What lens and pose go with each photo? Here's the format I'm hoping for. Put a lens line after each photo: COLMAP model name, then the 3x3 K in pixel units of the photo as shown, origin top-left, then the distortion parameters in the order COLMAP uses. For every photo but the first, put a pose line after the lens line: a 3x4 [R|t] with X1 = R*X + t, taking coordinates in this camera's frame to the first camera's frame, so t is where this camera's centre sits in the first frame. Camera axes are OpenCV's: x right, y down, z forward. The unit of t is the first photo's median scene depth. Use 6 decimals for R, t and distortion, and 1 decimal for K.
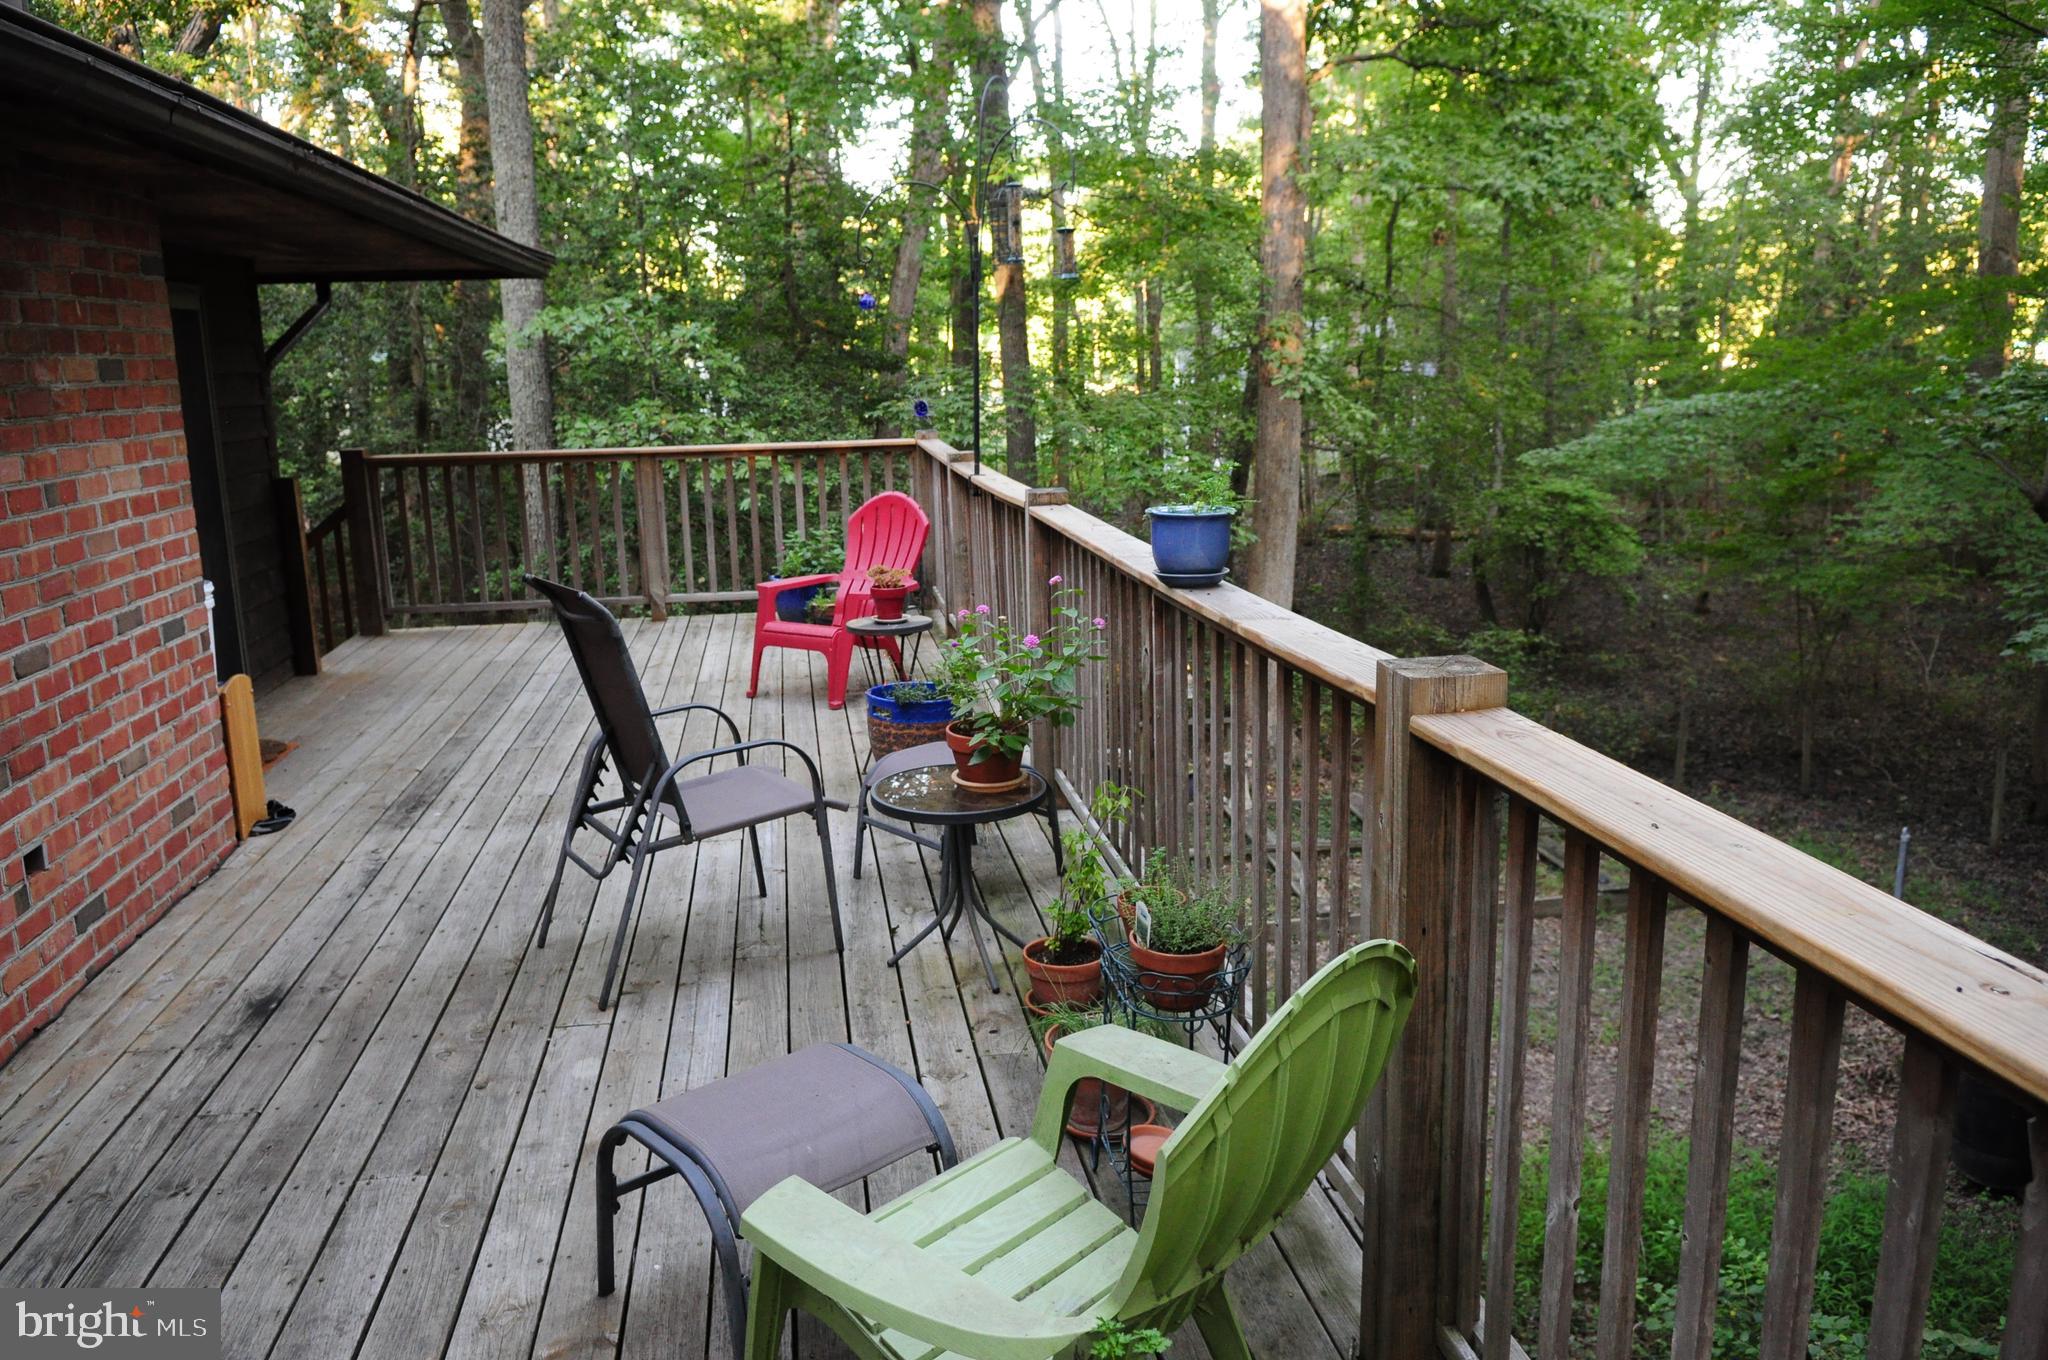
lens RADIAL K [[1511.2, 0, 1021.3], [0, 1511.2, 675.9], [0, 0, 1]] dist [-0.030971, -0.022298]
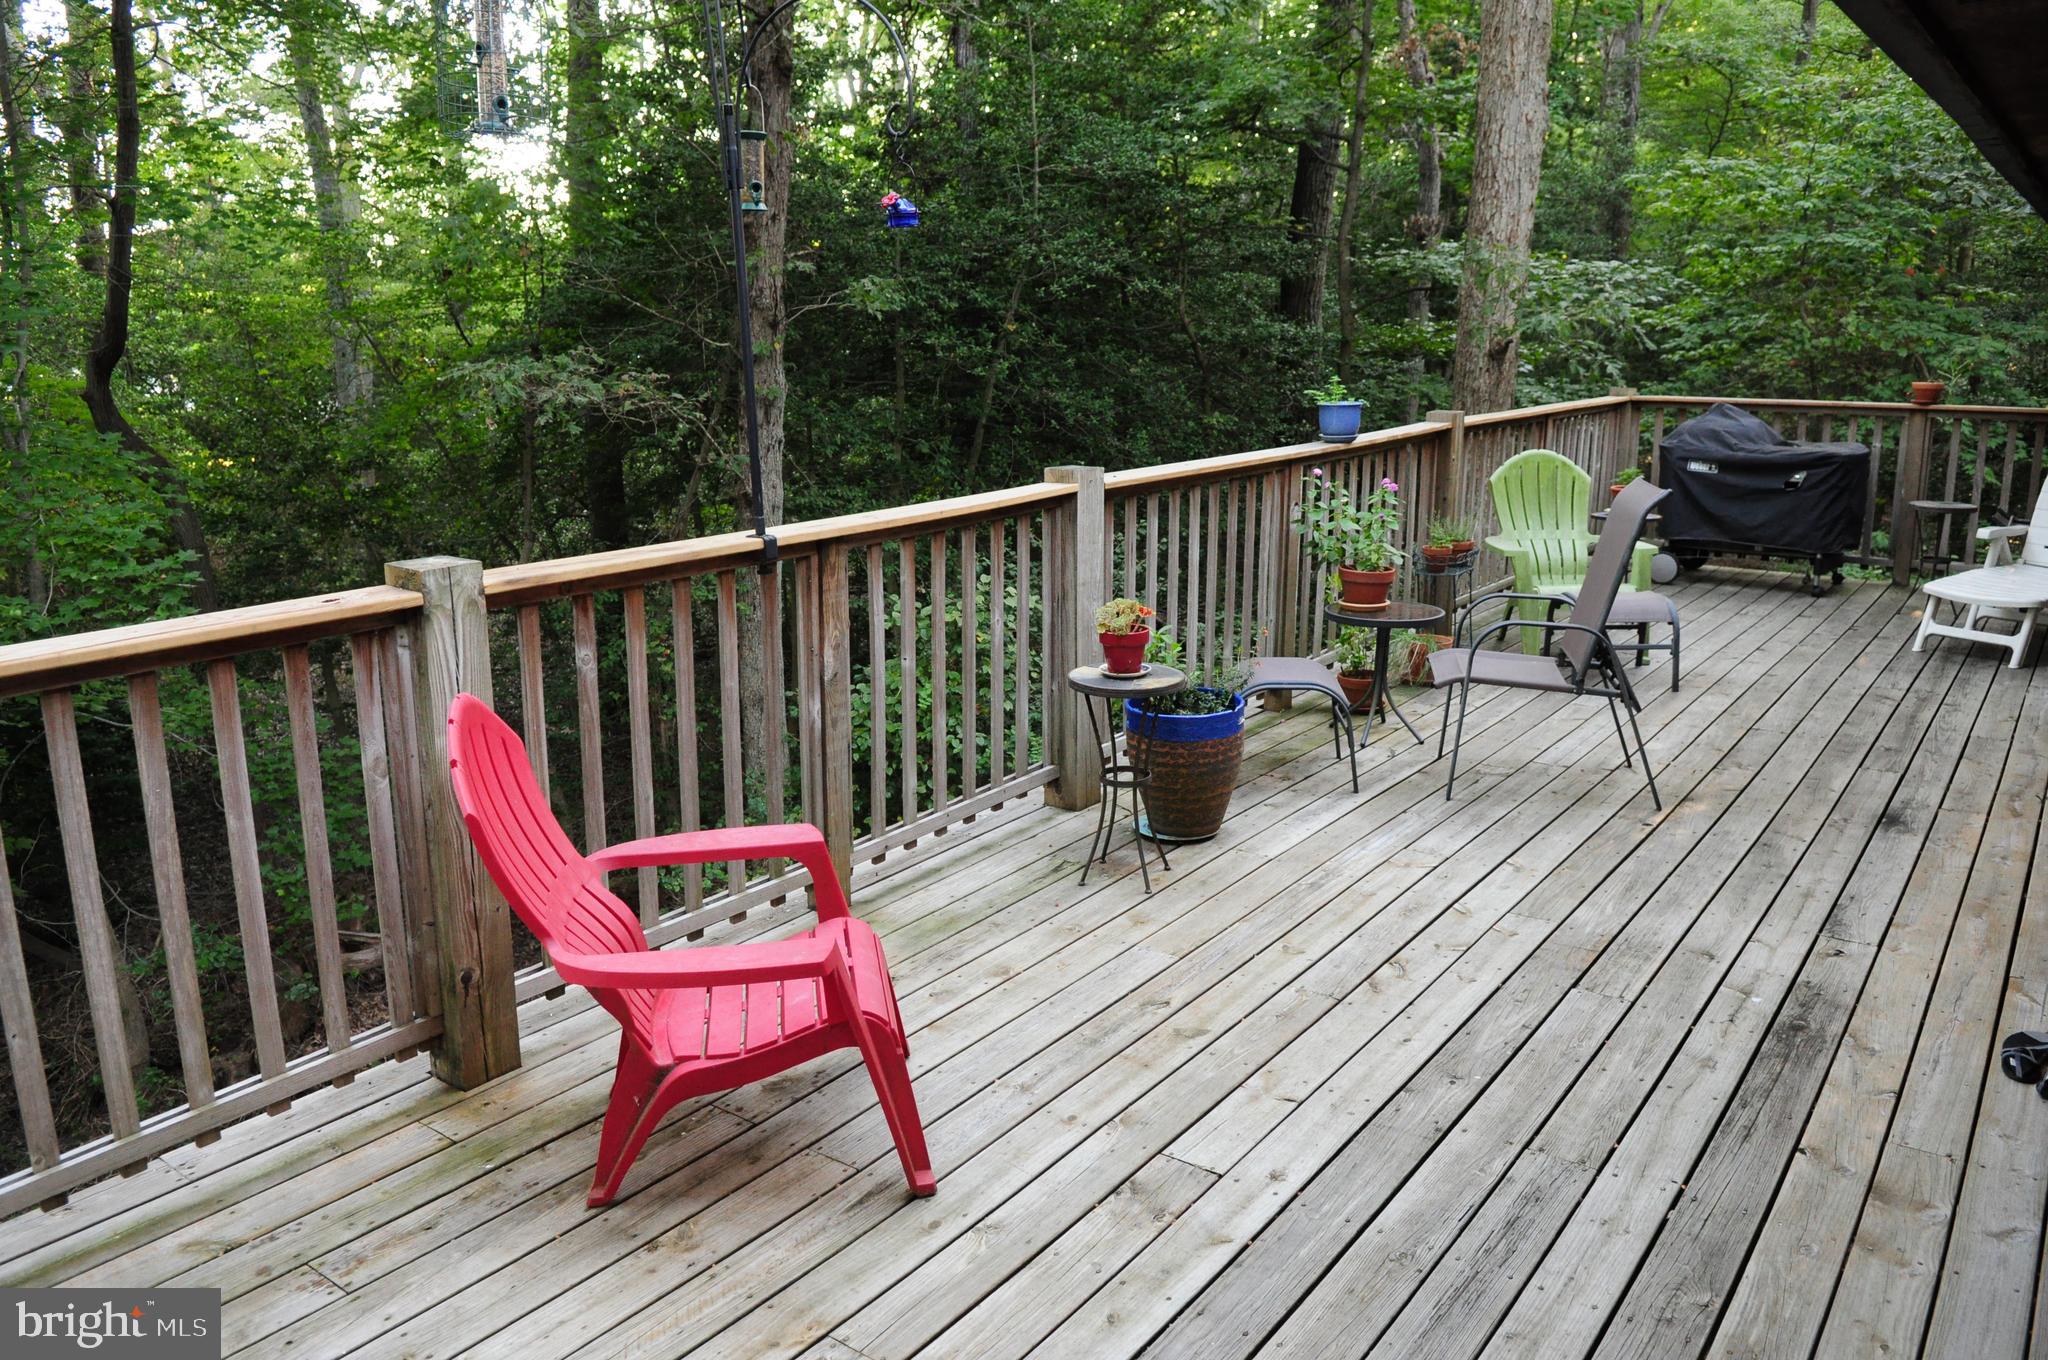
lens RADIAL K [[1511.2, 0, 1019.9], [0, 1511.2, 678.8], [0, 0, 1]] dist [-0.030971, -0.022298]
pose [[-0.699536, -0.134271, 0.701869, -0.846470], [0.175001, 0.920092, 0.350437, -0.450597], [-0.692838, 0.367971, -0.620140, 2.211842]]
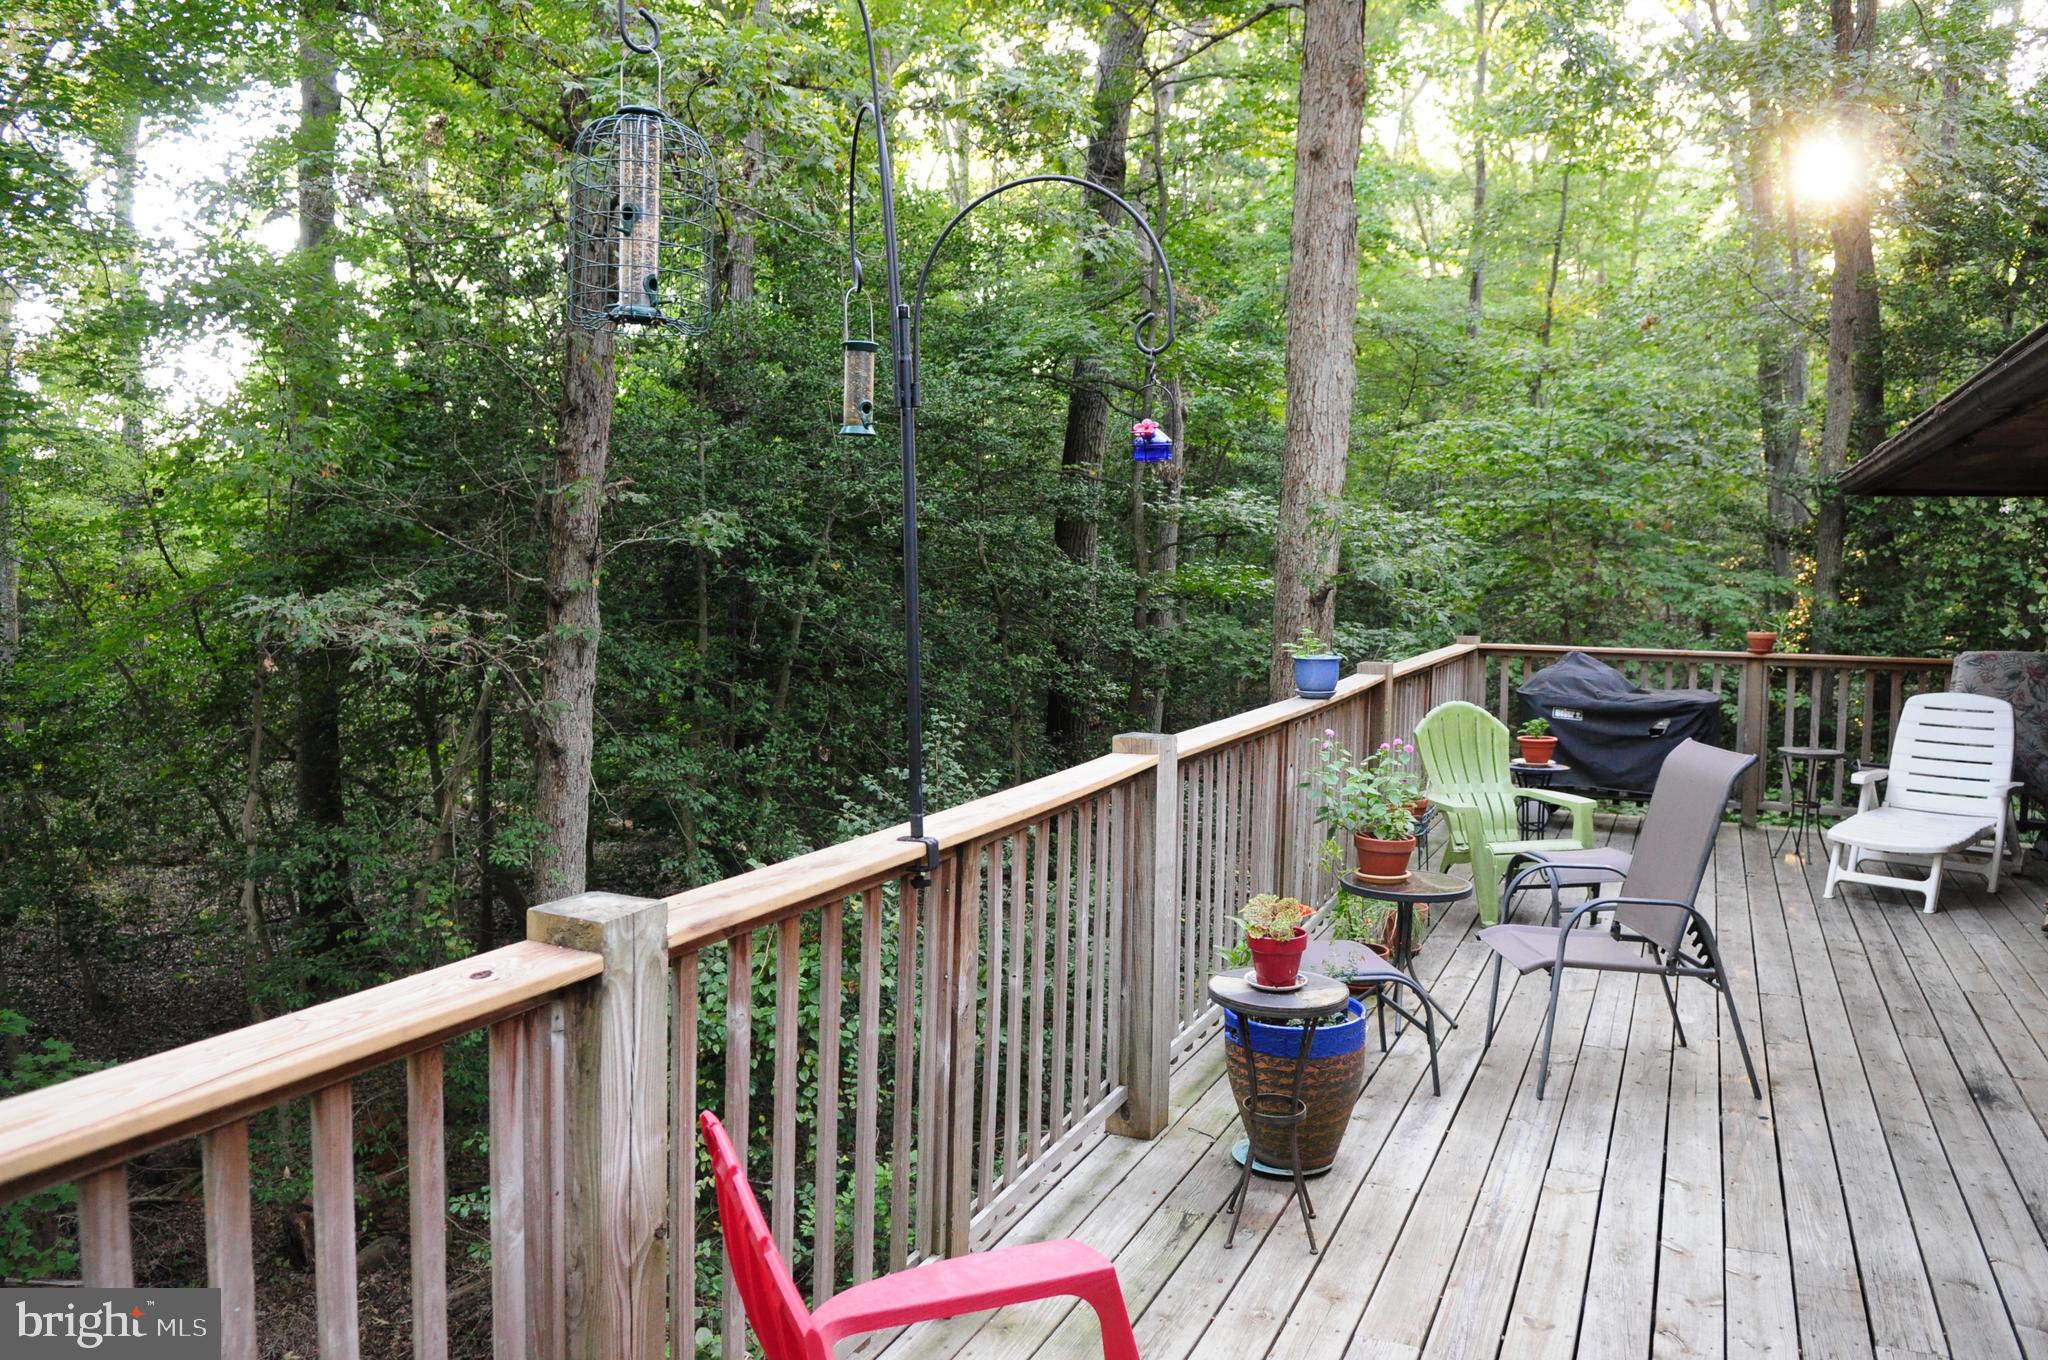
lens RADIAL K [[1511.2, 0, 1023.7], [0, 1511.2, 674.7], [0, 0, 1]] dist [-0.030971, -0.022298]
pose [[-0.834262, -0.027338, 0.550690, -0.501692], [0.124093, 0.963836, 0.235840, -0.475200], [-0.537222, 0.265090, -0.800699, 2.247259]]
